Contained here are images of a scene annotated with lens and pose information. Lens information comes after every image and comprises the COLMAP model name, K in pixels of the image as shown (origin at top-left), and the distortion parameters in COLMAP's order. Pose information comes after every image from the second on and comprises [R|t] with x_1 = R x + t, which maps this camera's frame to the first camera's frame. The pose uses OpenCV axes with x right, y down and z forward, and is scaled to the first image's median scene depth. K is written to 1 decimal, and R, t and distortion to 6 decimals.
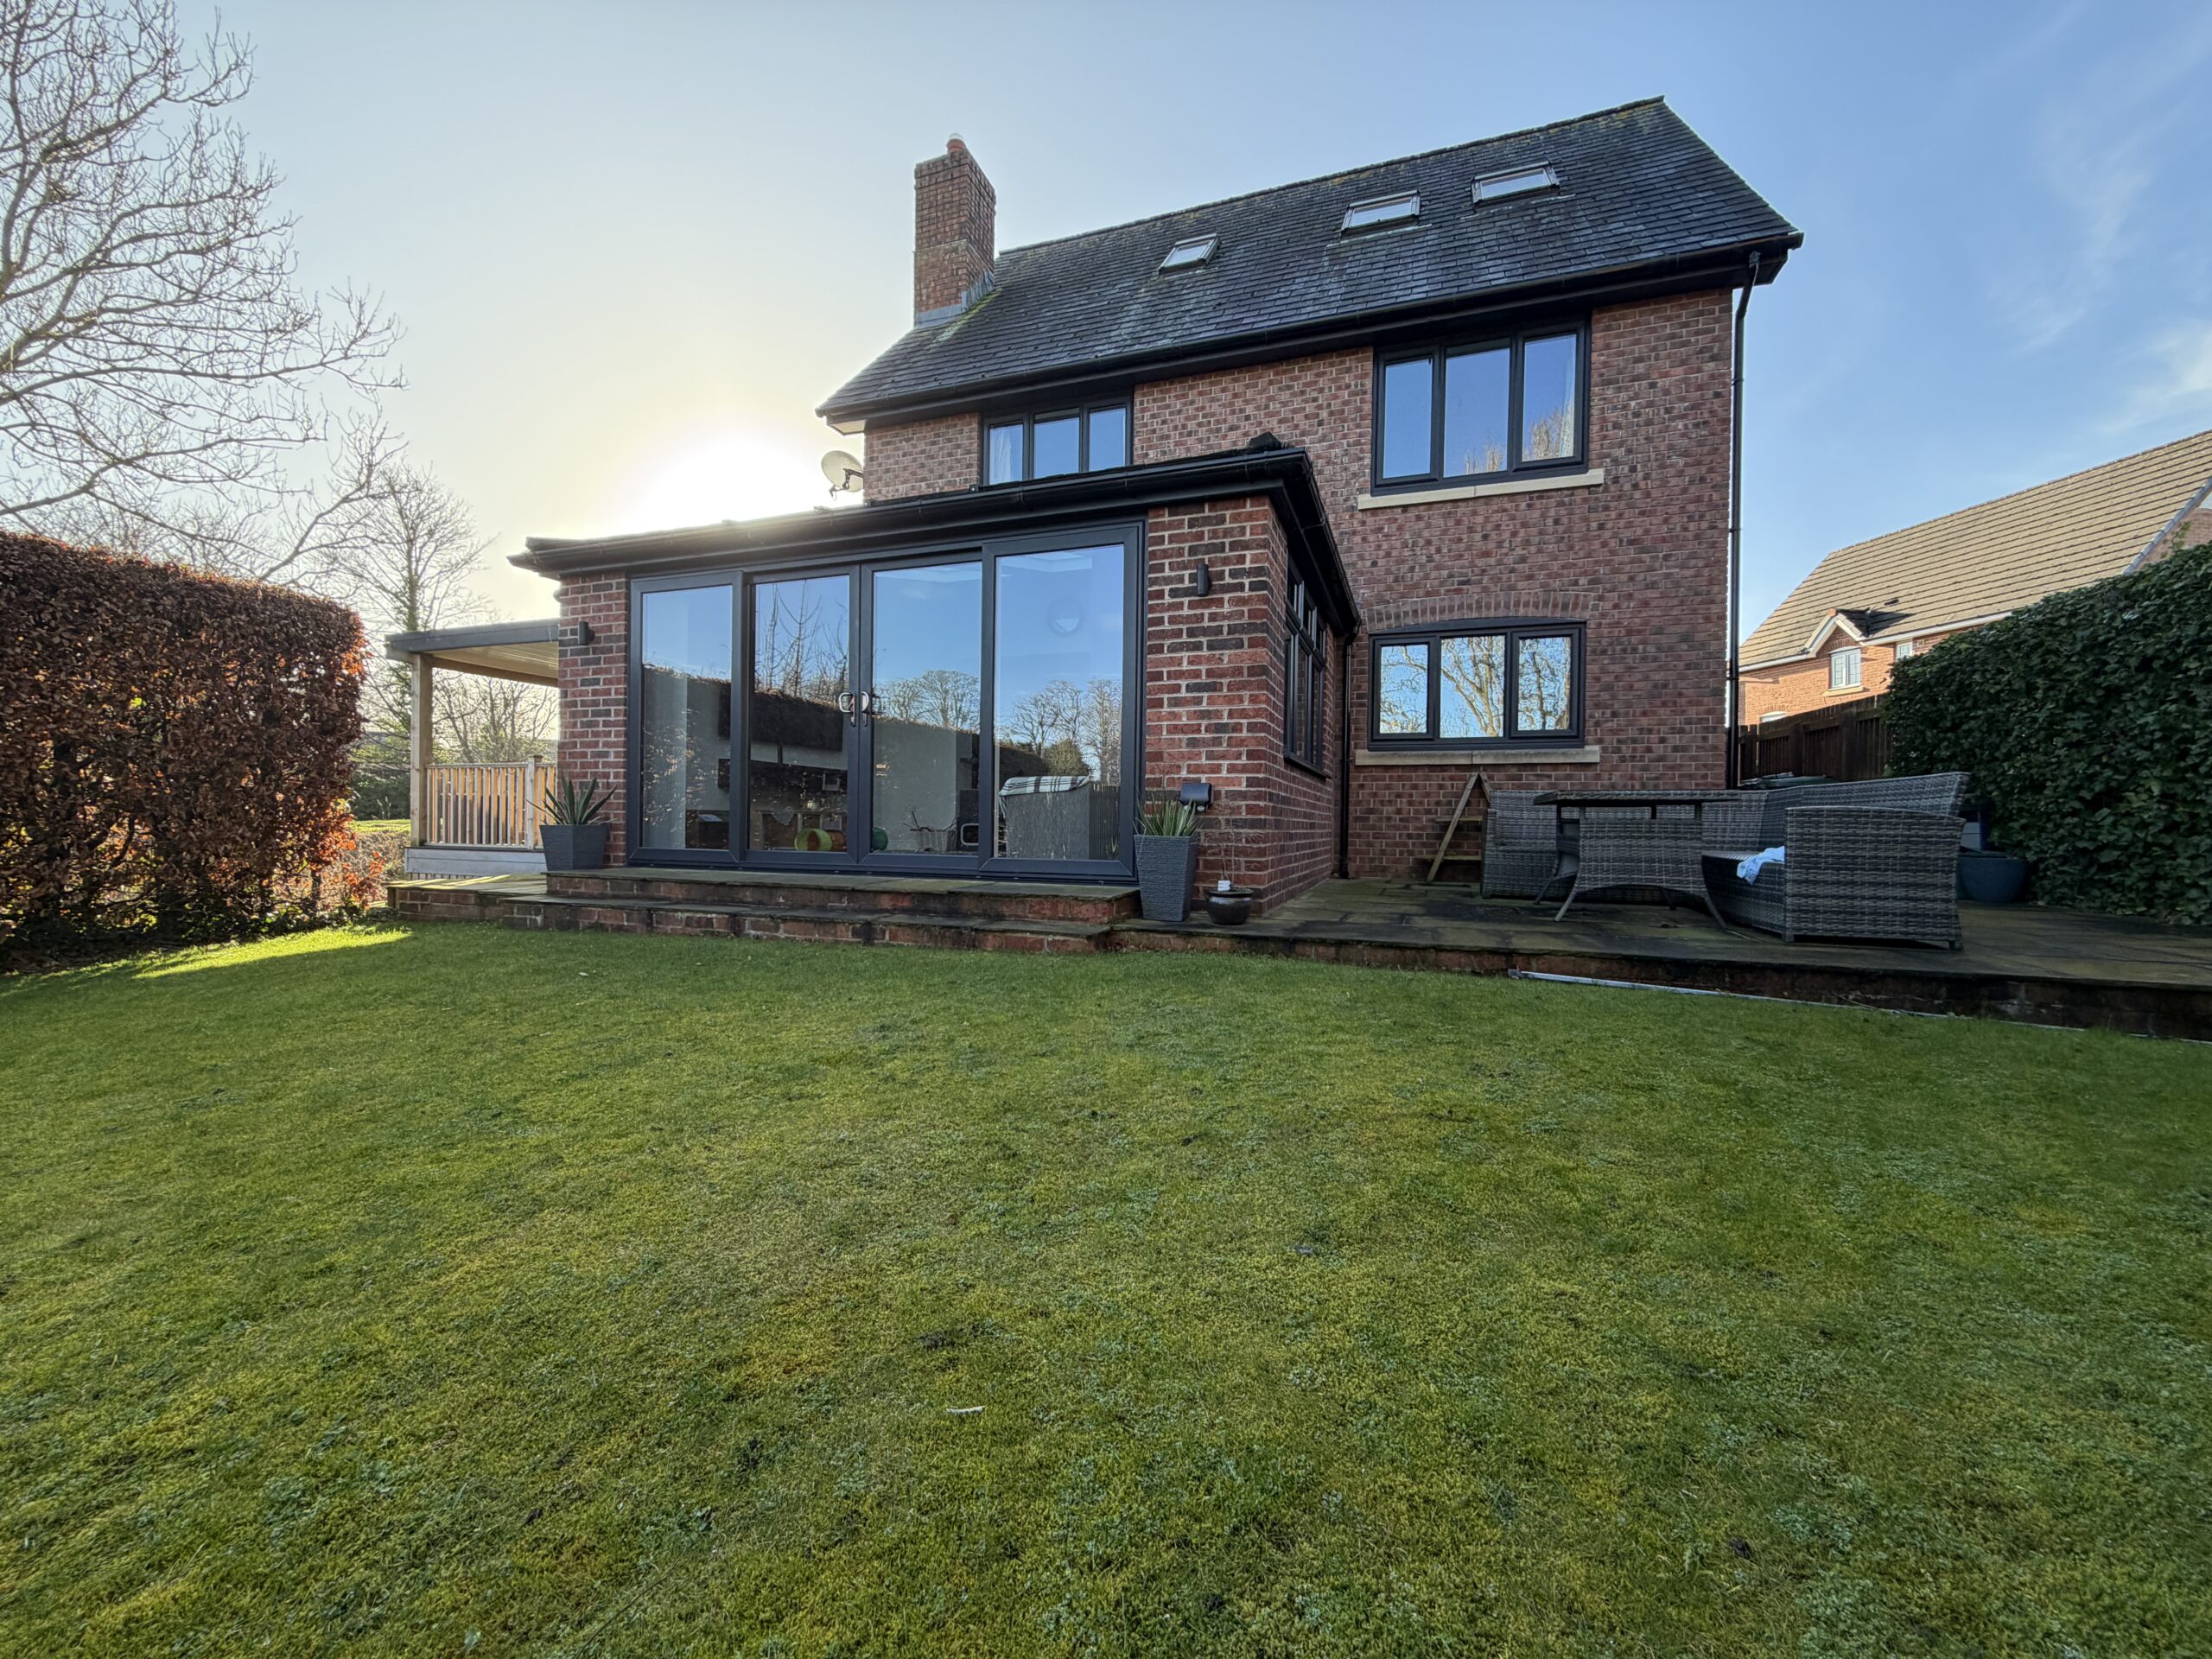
lens RADIAL K [[875.1, 0, 1106.0], [0, 875.1, 829.5], [0, 0, 1]] dist [-0.002044, -0.000192]
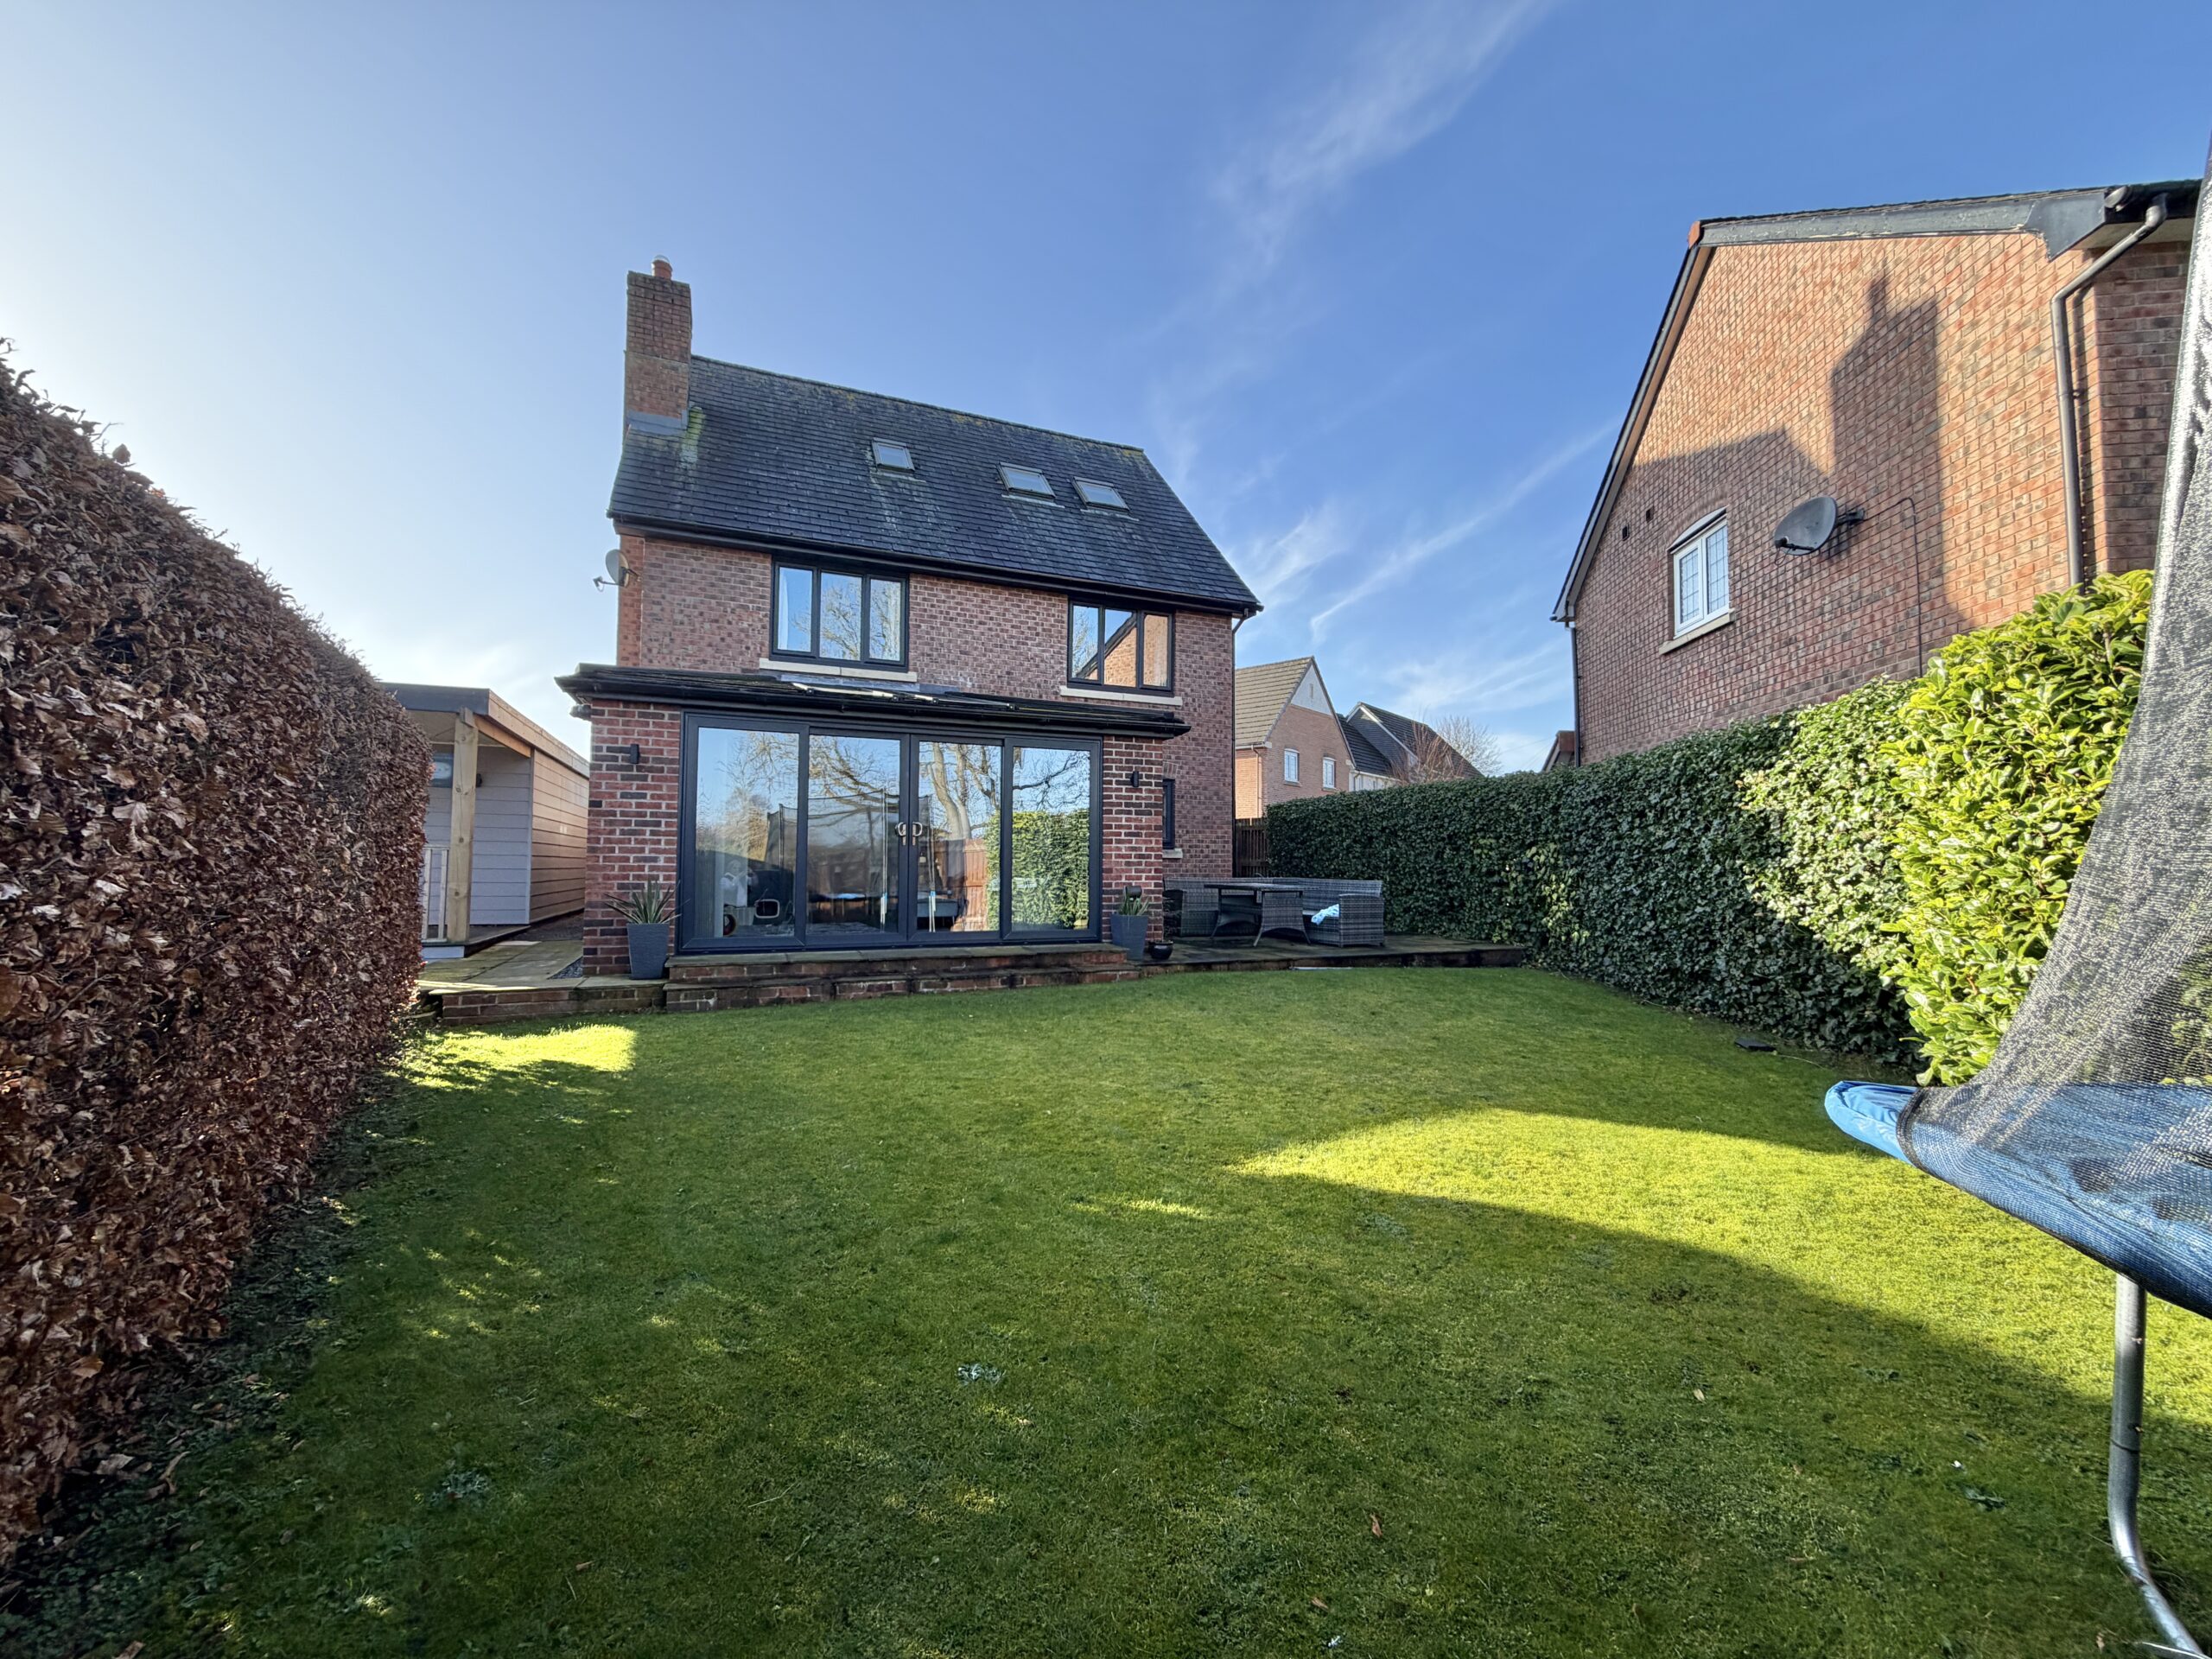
lens RADIAL K [[890.0, 0, 1091.7], [0, 890.0, 826.6], [0, 0, 1]] dist [-0.000726, 0.000057]
pose [[0.732842, 0.022574, 0.680025, -1.151544], [0.007836, 0.999103, -0.041610, -0.091916], [-0.680354, 0.035822, 0.732008, -0.313787]]
